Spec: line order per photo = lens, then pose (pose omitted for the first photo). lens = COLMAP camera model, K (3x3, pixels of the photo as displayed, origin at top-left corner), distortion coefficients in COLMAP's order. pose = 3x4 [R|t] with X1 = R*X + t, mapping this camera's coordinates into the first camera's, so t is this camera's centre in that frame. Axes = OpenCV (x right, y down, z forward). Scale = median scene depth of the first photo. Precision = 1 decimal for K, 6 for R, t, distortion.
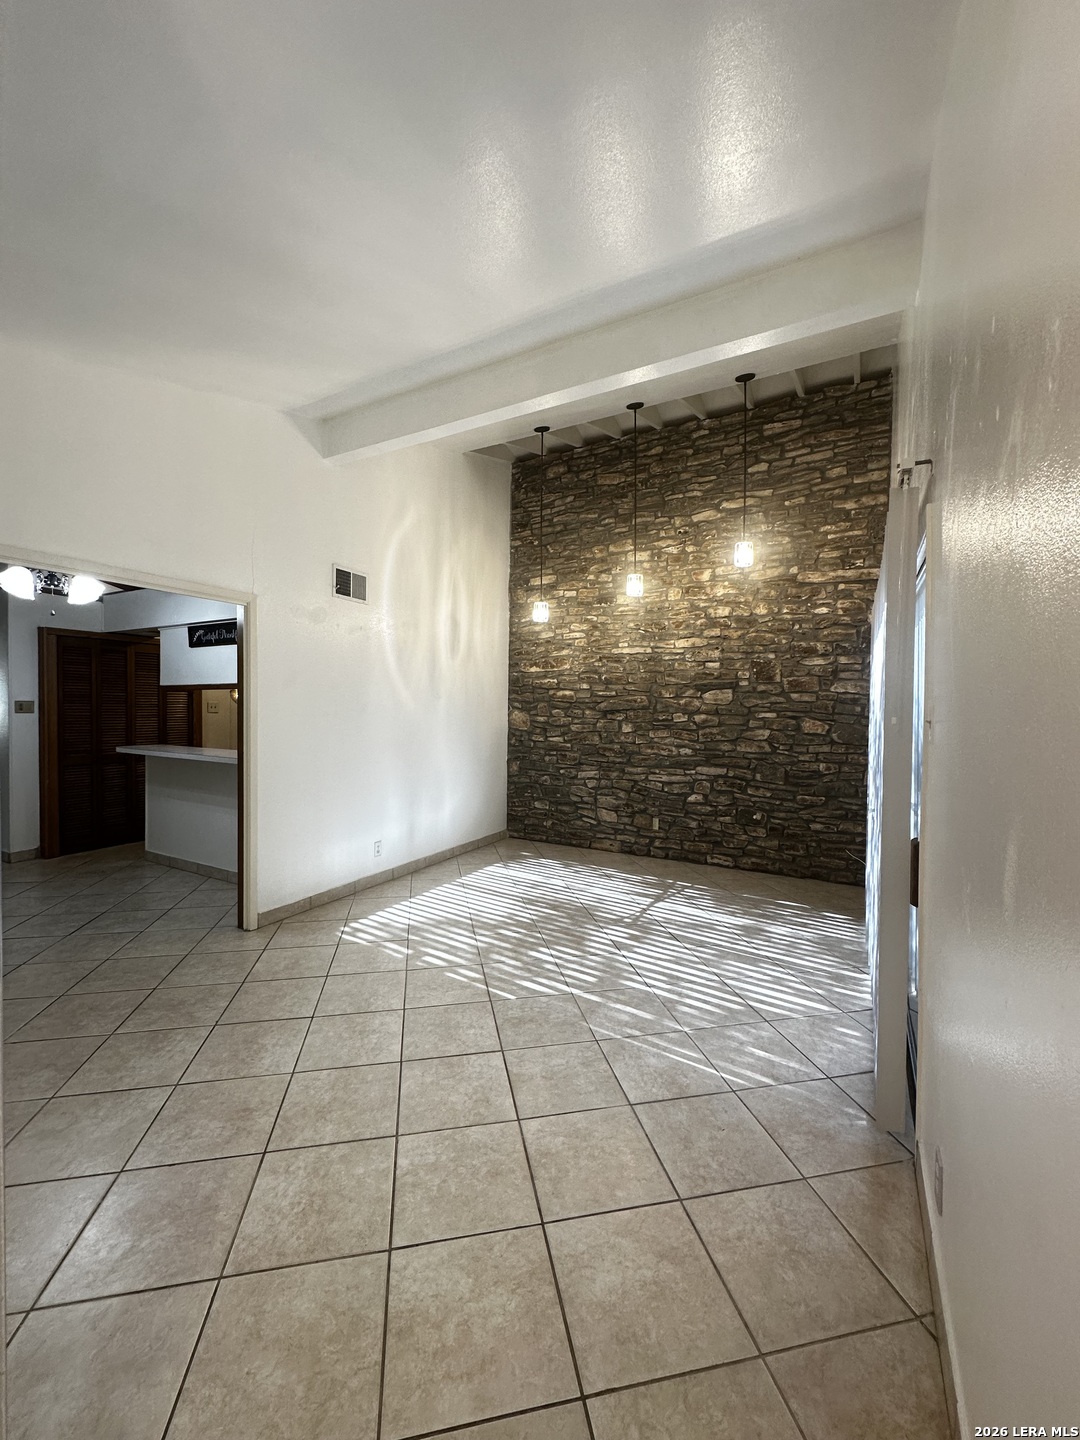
lens RADIAL K [[579.2, 0, 537.1], [0, 579.2, 724.8], [0, 0, 1]] dist [-0.000779, -0.001106]
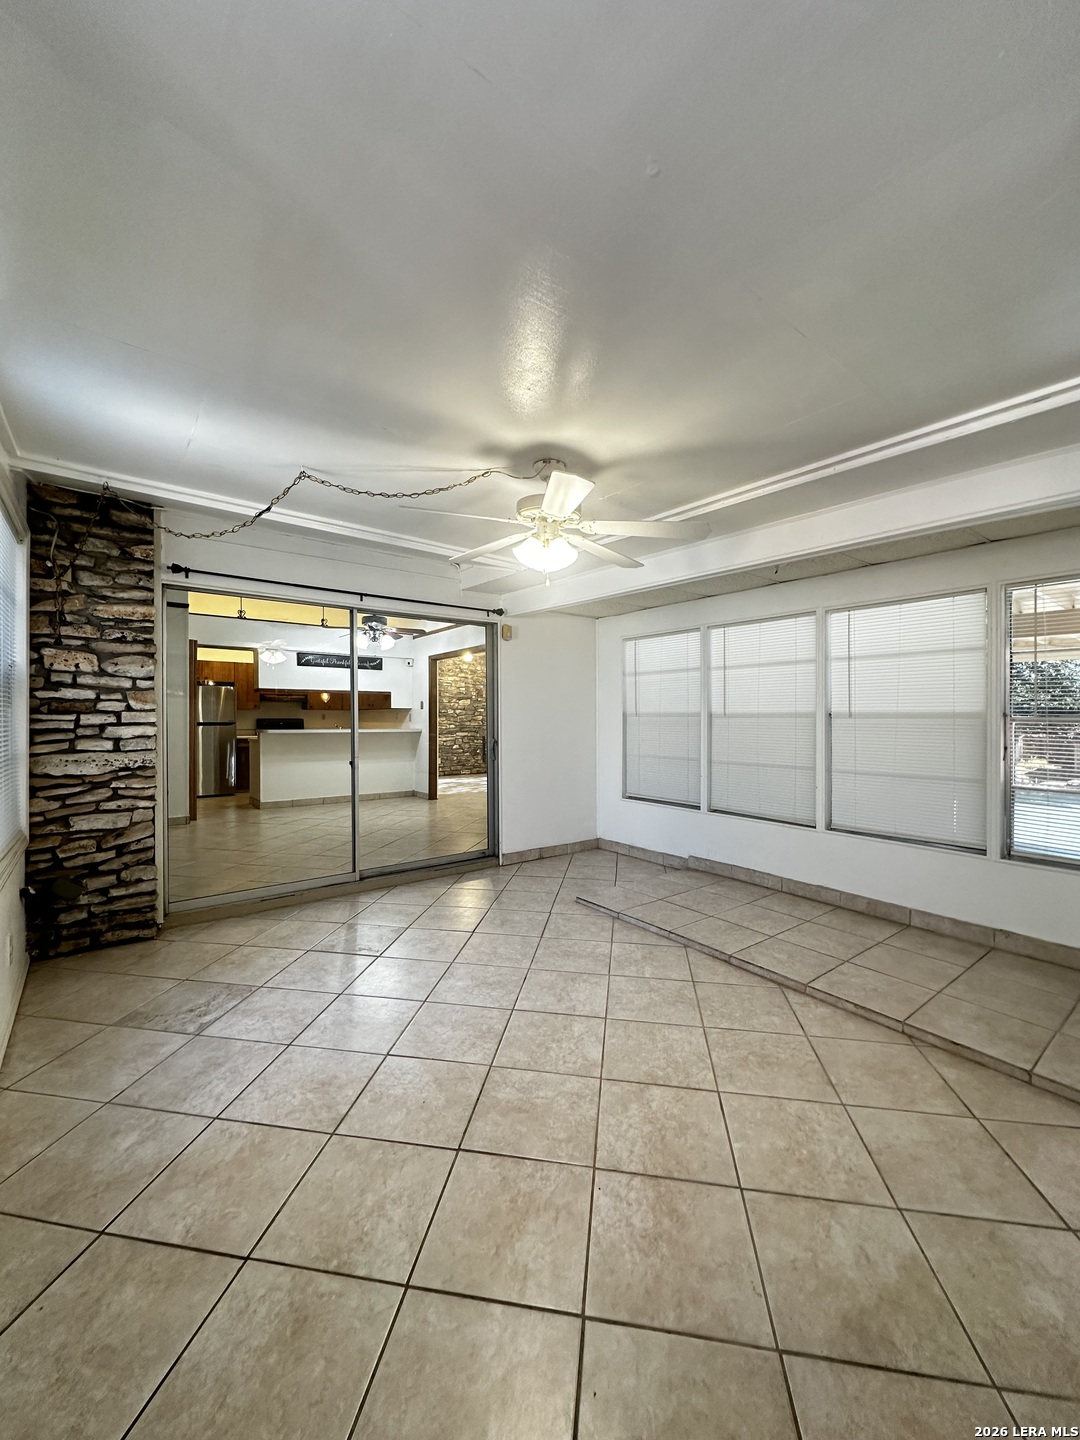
lens RADIAL K [[579.2, 0, 544.9], [0, 579.2, 719.8], [0, 0, 1]] dist [-0.000779, -0.001106]
pose [[0.407620, -0.008761, 0.913110, -1.853254], [0.035512, 0.999350, -0.006265, 0.052639], [-0.912461, 0.034980, 0.407666, -0.280049]]
